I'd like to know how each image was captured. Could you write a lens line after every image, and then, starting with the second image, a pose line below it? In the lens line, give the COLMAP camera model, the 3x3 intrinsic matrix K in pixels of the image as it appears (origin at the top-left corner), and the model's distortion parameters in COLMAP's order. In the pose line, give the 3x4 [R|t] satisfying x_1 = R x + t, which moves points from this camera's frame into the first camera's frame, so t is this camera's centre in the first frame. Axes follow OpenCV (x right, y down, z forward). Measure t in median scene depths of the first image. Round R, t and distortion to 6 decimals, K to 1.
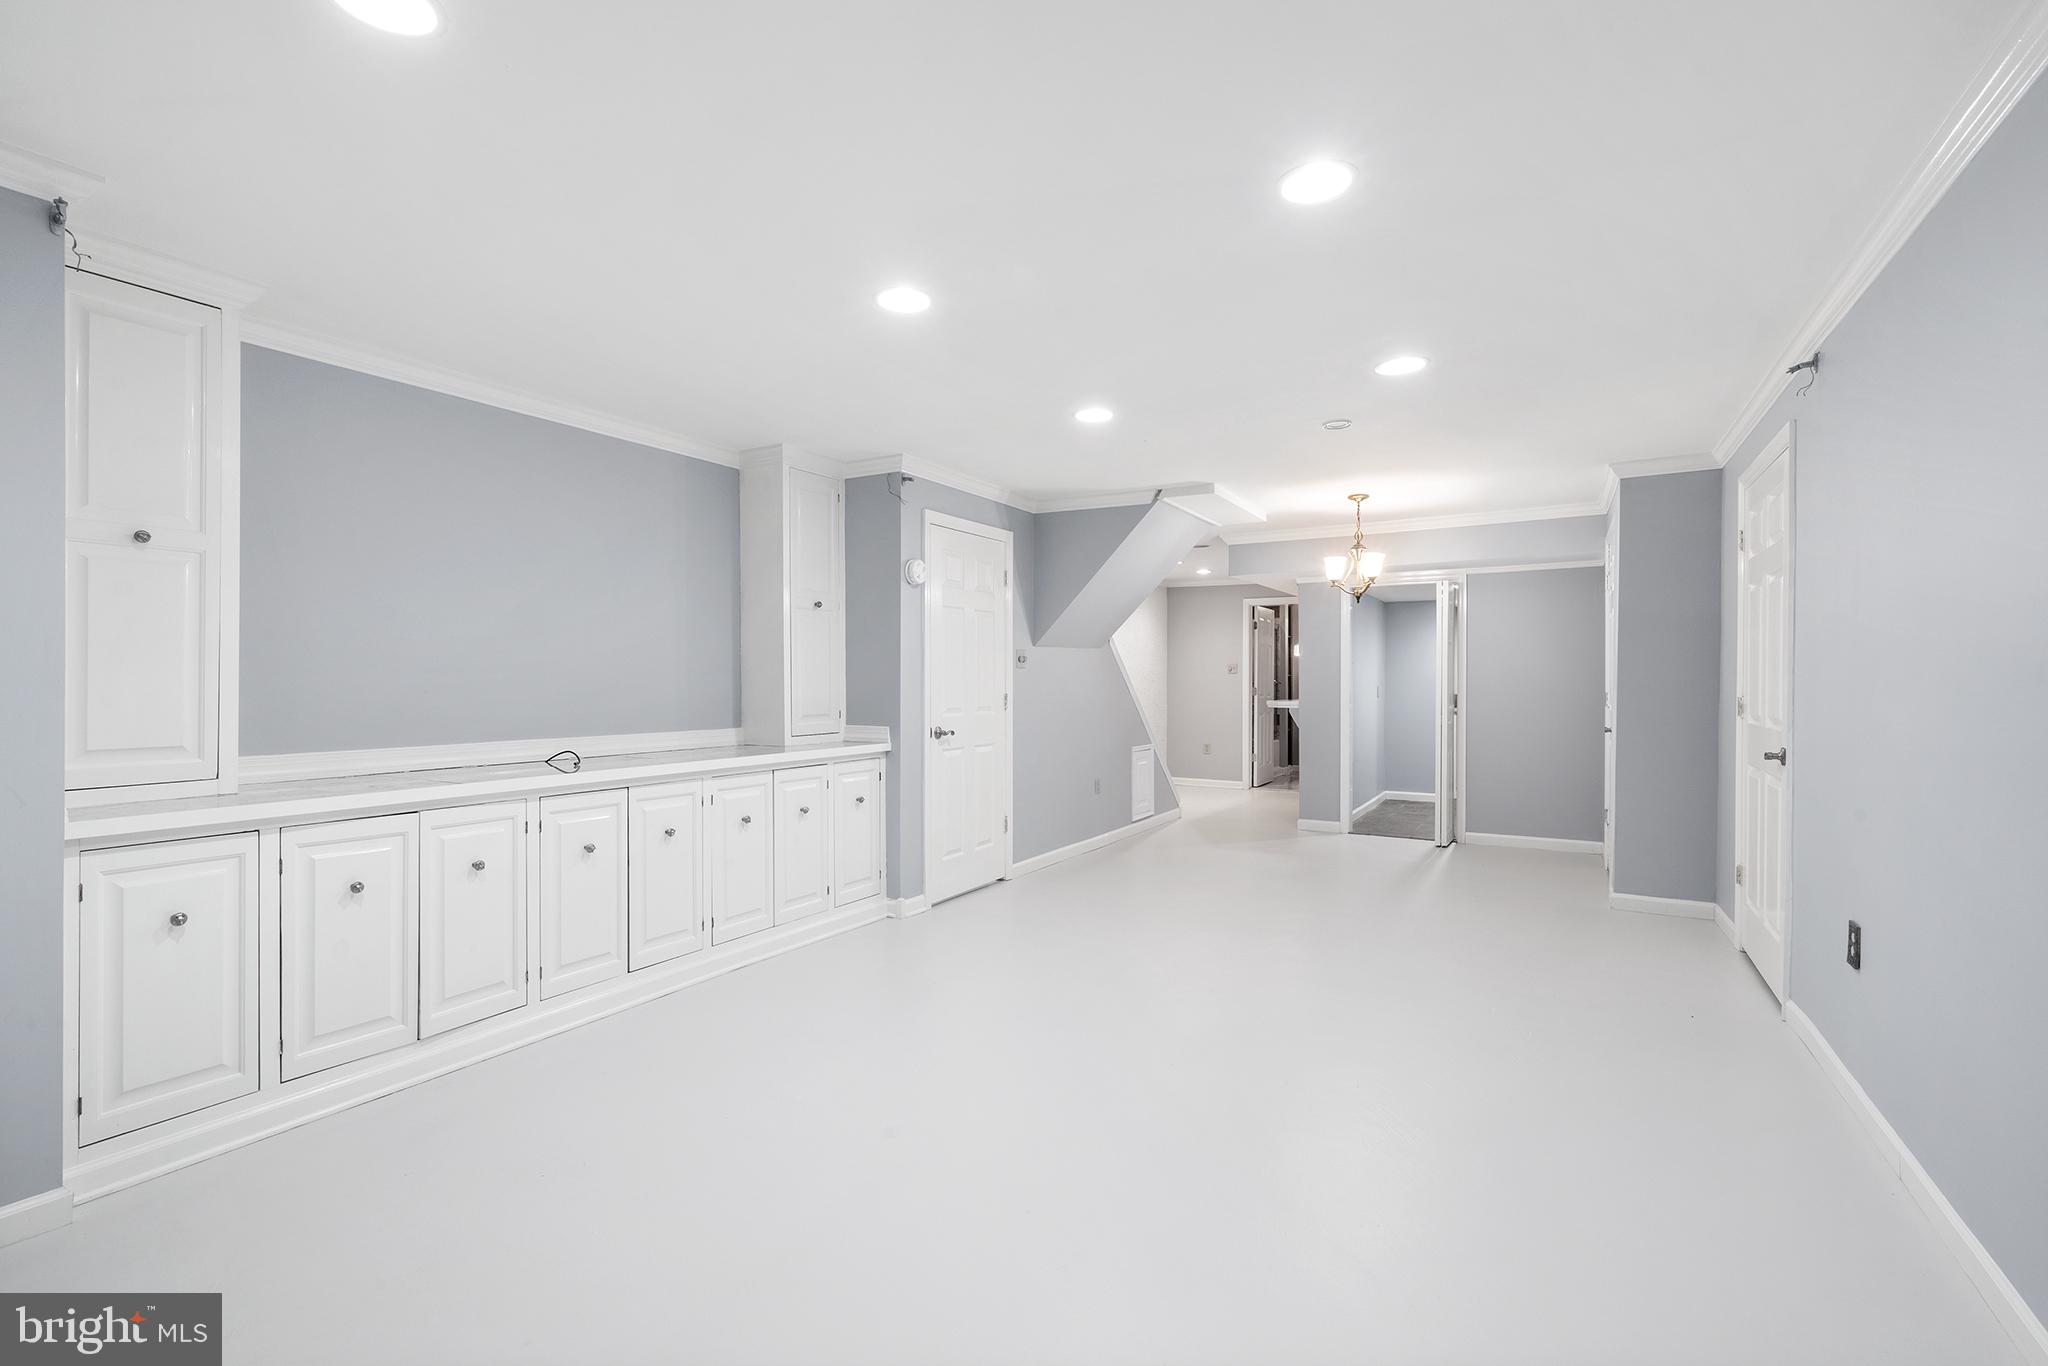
lens RADIAL K [[920.8, 0, 1024.2], [0, 920.8, 672.3], [0, 0, 1]] dist [0.002536, 0.000755]
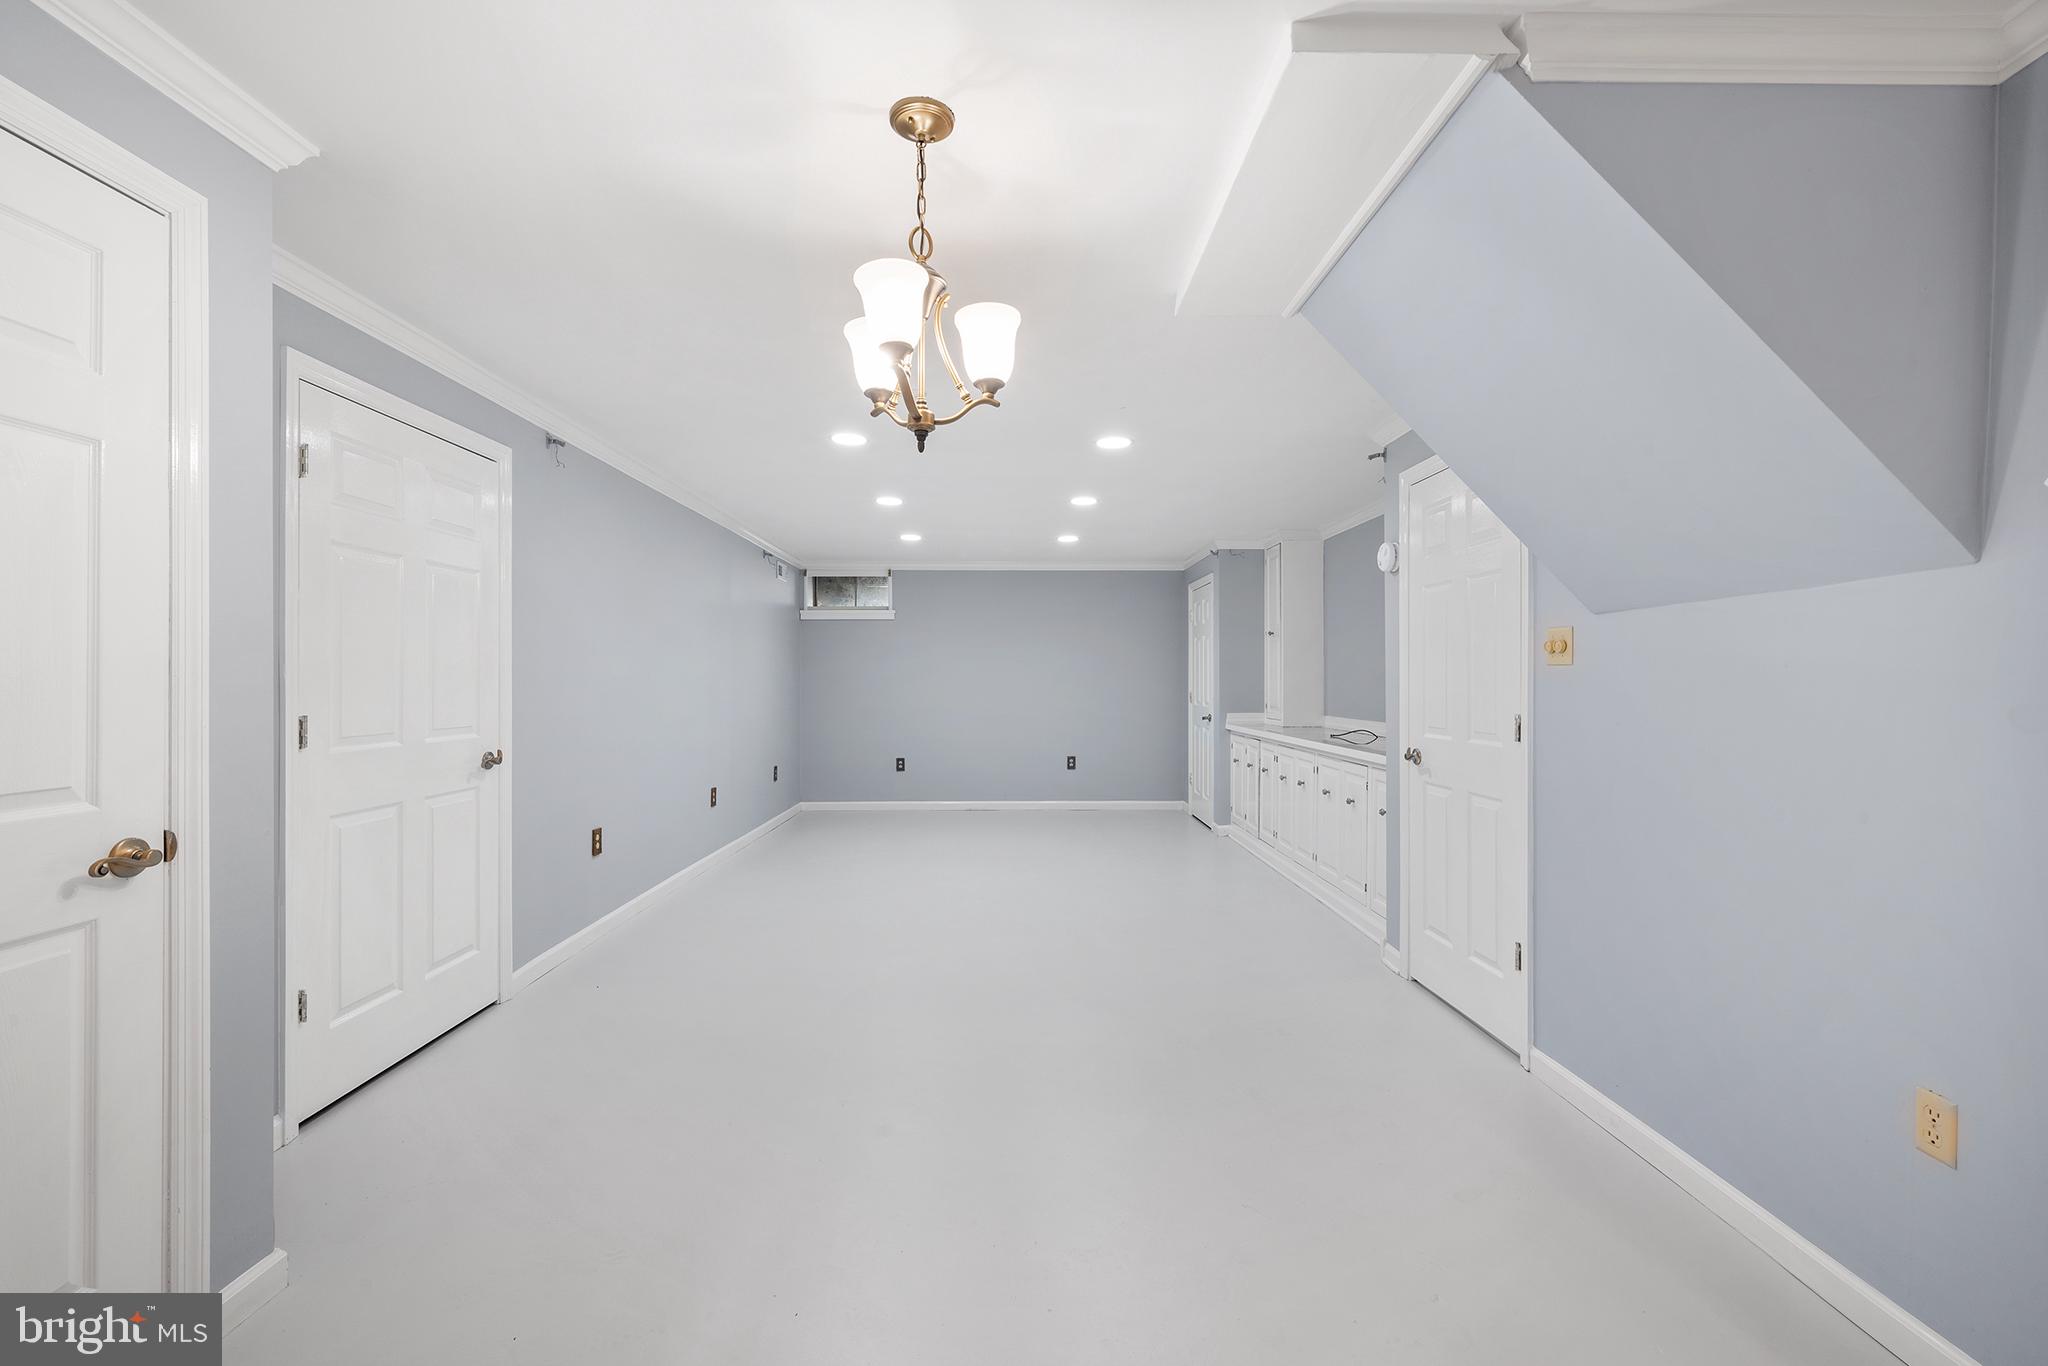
lens RADIAL K [[859.2, 0, 1025.0], [0, 859.2, 676.3], [0, 0, 1]] dist [-0.000161, 0.000142]
pose [[-0.852006, -0.003453, -0.523520, 0.593105], [0.001809, 0.999953, -0.009539, 0.006231], [0.523528, -0.009074, -0.851960, 1.553670]]
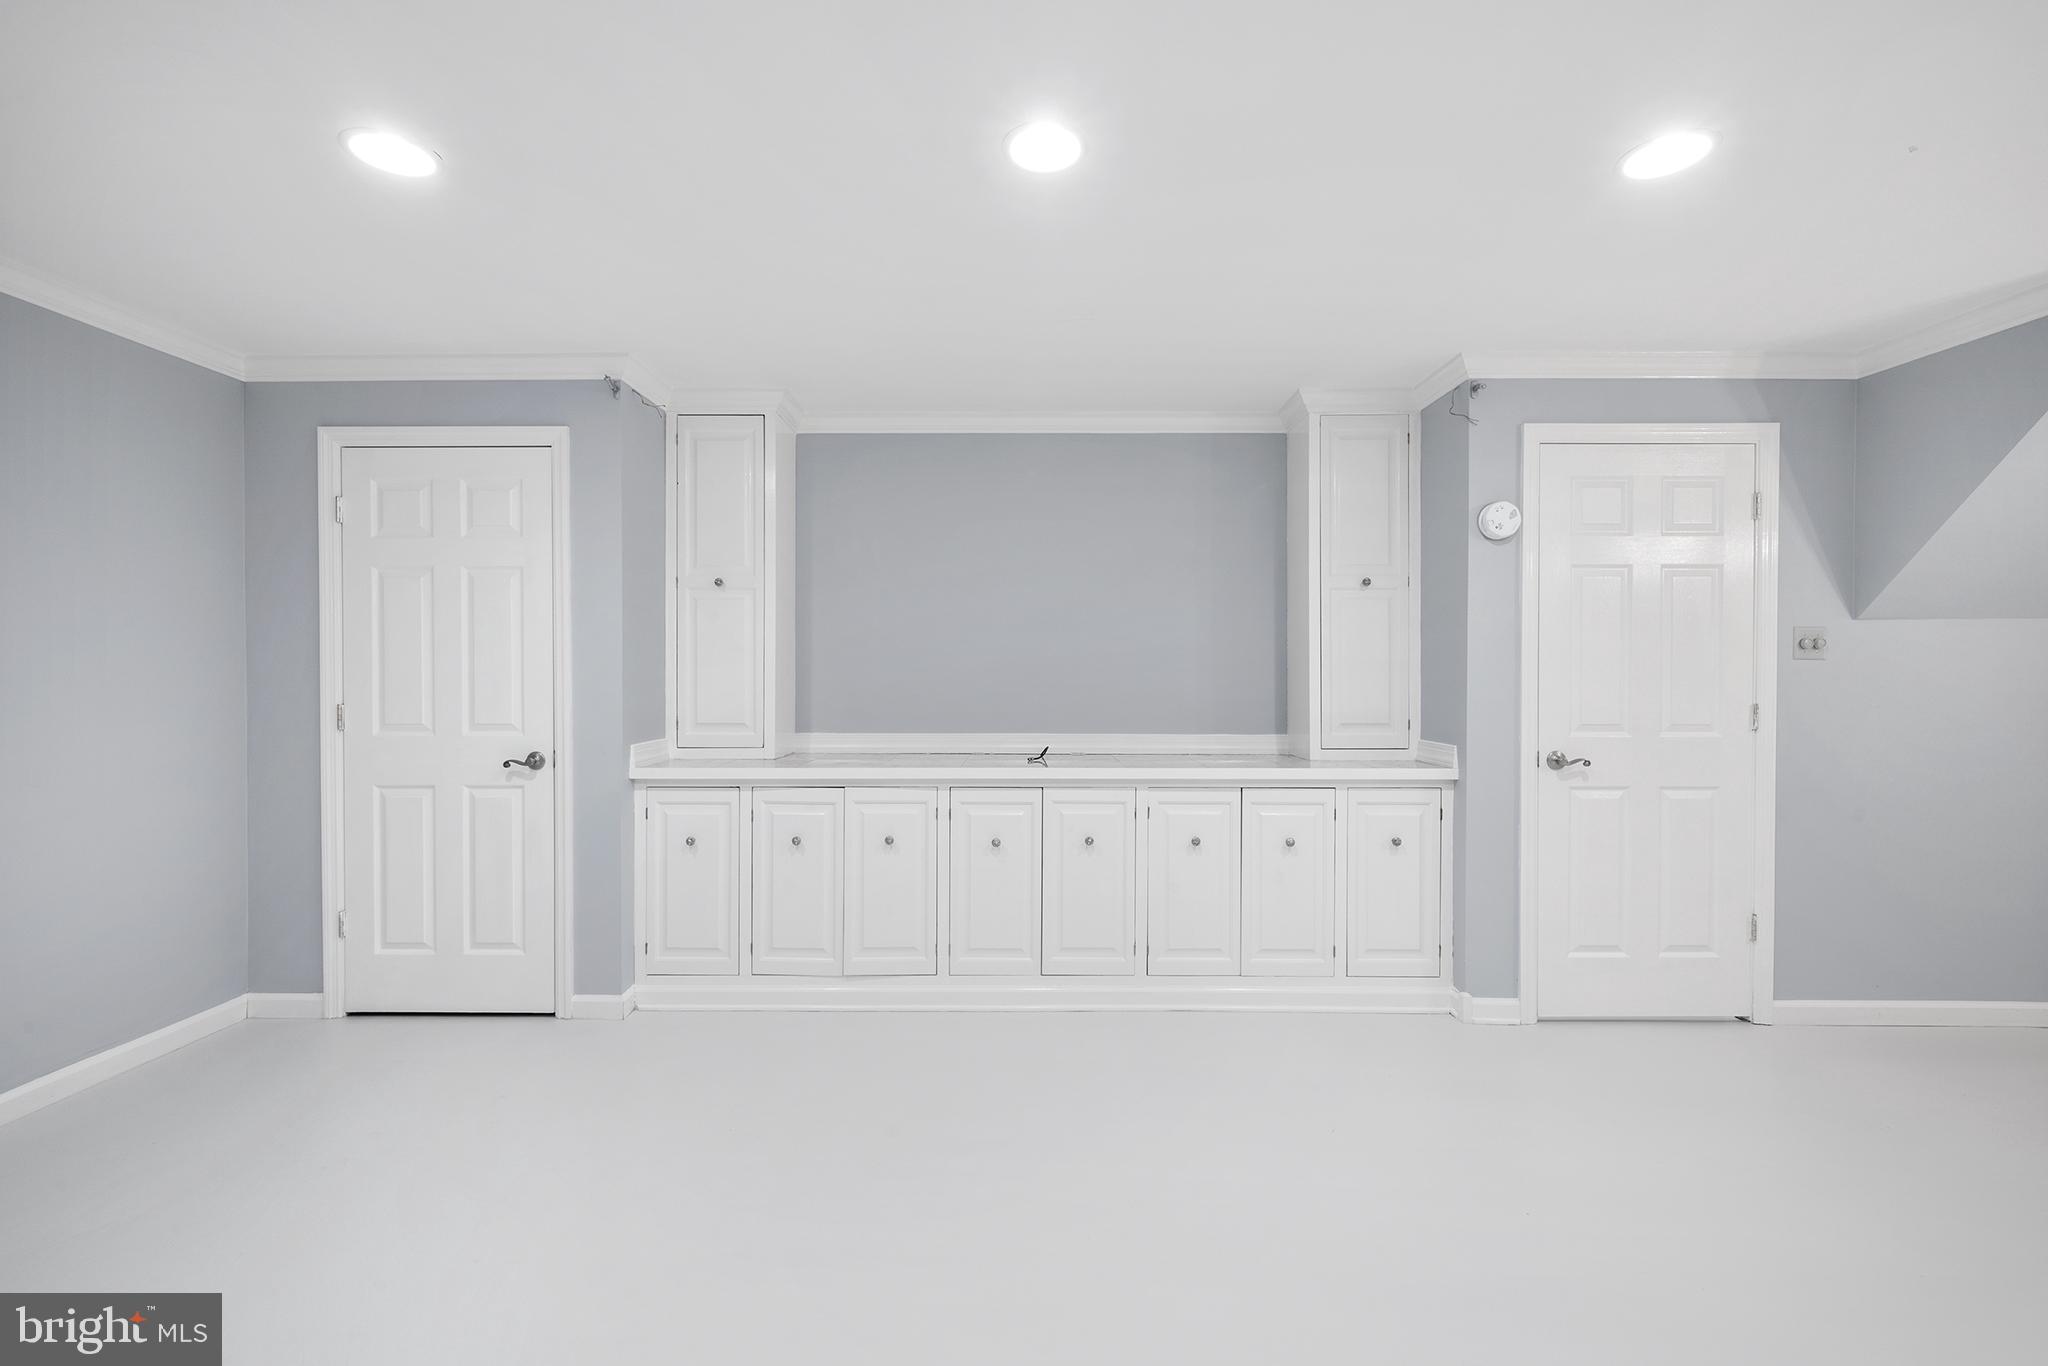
lens RADIAL K [[823.7, 0, 1024.0], [0, 823.7, 683.0], [0, 0, 1]] dist [-0.000107, -0.000053]
pose [[0.498538, 0.007513, -0.866835, 0.244969], [0.004920, 0.999922, 0.011496, 0.002064], [0.866854, -0.009996, 0.498462, 0.413835]]
